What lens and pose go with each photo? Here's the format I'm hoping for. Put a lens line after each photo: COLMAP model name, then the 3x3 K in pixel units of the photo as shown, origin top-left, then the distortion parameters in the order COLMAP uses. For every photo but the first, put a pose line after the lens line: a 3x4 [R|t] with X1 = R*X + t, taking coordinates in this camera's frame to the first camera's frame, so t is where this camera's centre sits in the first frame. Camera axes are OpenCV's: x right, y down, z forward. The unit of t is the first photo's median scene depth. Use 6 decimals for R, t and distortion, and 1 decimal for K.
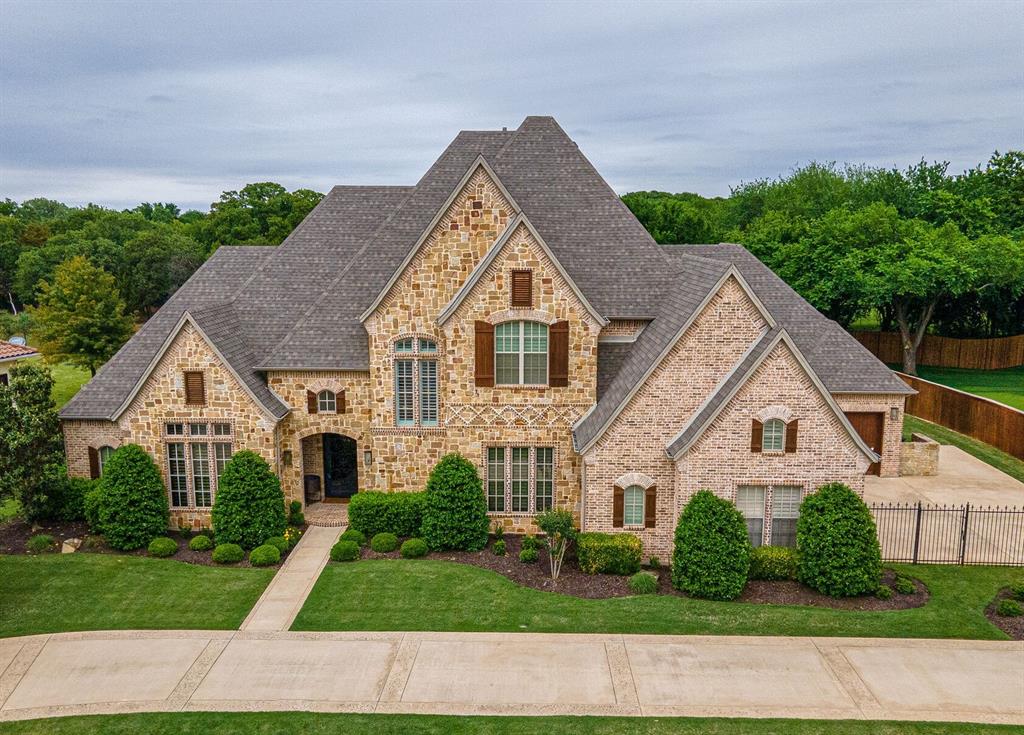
lens RADIAL K [[895.0, 0, 511.0], [0, 895.0, 410.8], [0, 0, 1]] dist [0.094430, -0.174733]
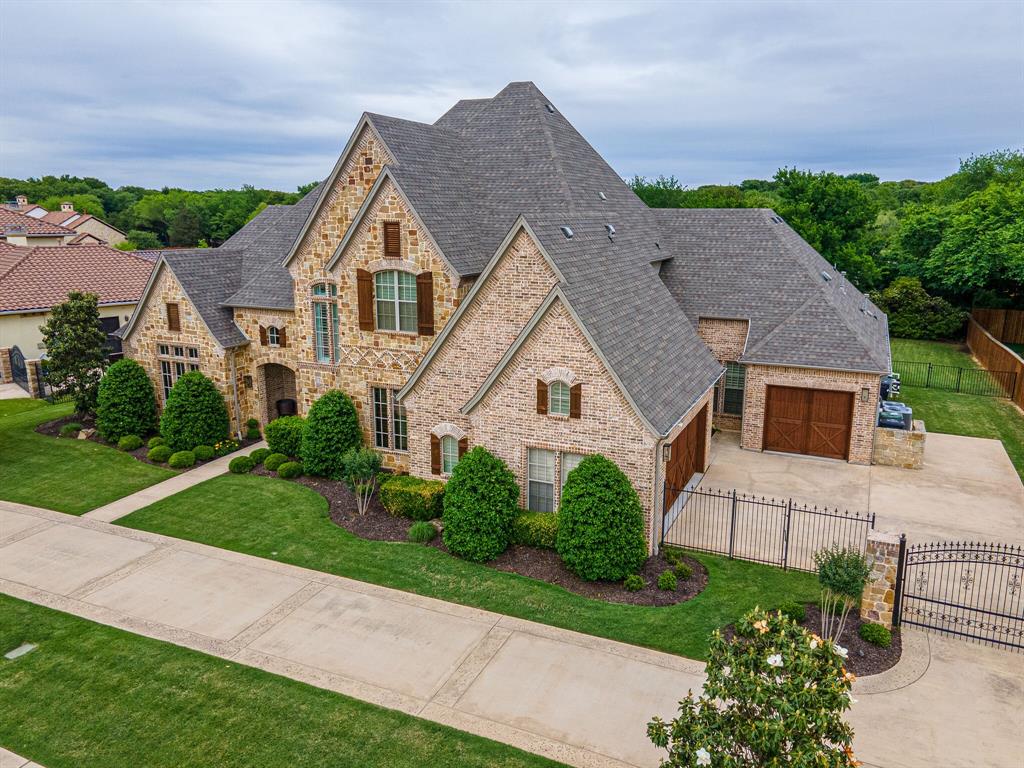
lens RADIAL K [[743.4, 0, 536.6], [0, 743.4, 384.1], [0, 0, 1]] dist [0.036945, -0.002631]
pose [[0.928834, 0.088346, -0.359809, 0.487278], [-0.078410, 0.996030, 0.042151, -0.016627], [0.362104, -0.010939, 0.932074, 0.235946]]
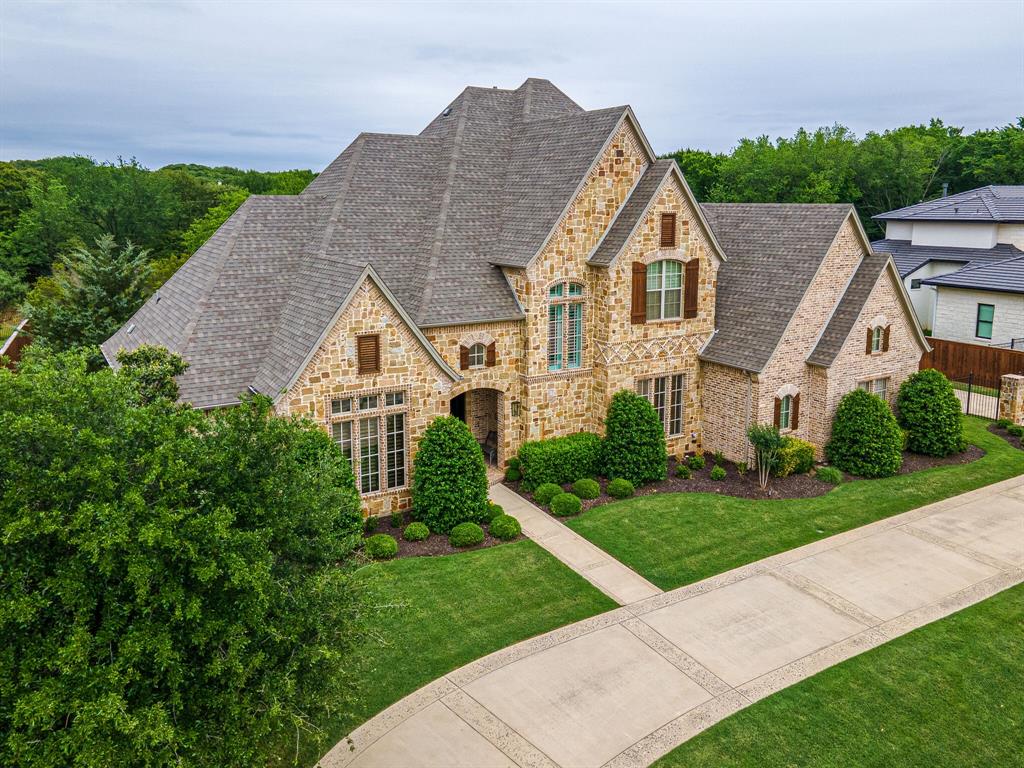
lens RADIAL K [[754.7, 0, 512.8], [0, 754.7, 326.8], [0, 0, 1]] dist [0.045914, -0.007393]
pose [[0.844028, -0.084561, 0.529590, -0.624228], [0.105145, 0.994418, -0.008793, -0.031044], [-0.525891, 0.063105, 0.848208, 0.320854]]
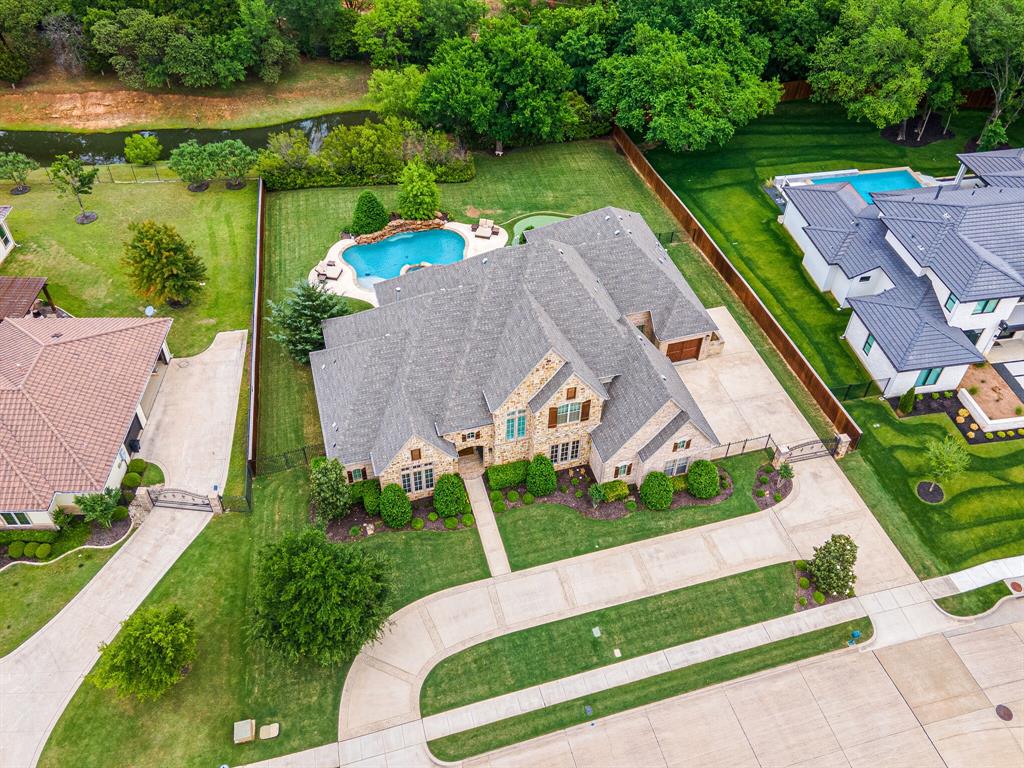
lens RADIAL K [[837.4, 0, 516.1], [0, 837.4, 295.8], [0, 0, 1]] dist [0.047161, -0.000005]
pose [[0.951320, -0.182755, 0.248175, -0.551353], [0.038128, 0.868827, 0.493646, -1.294620], [-0.305838, -0.460153, 0.833500, -0.503413]]
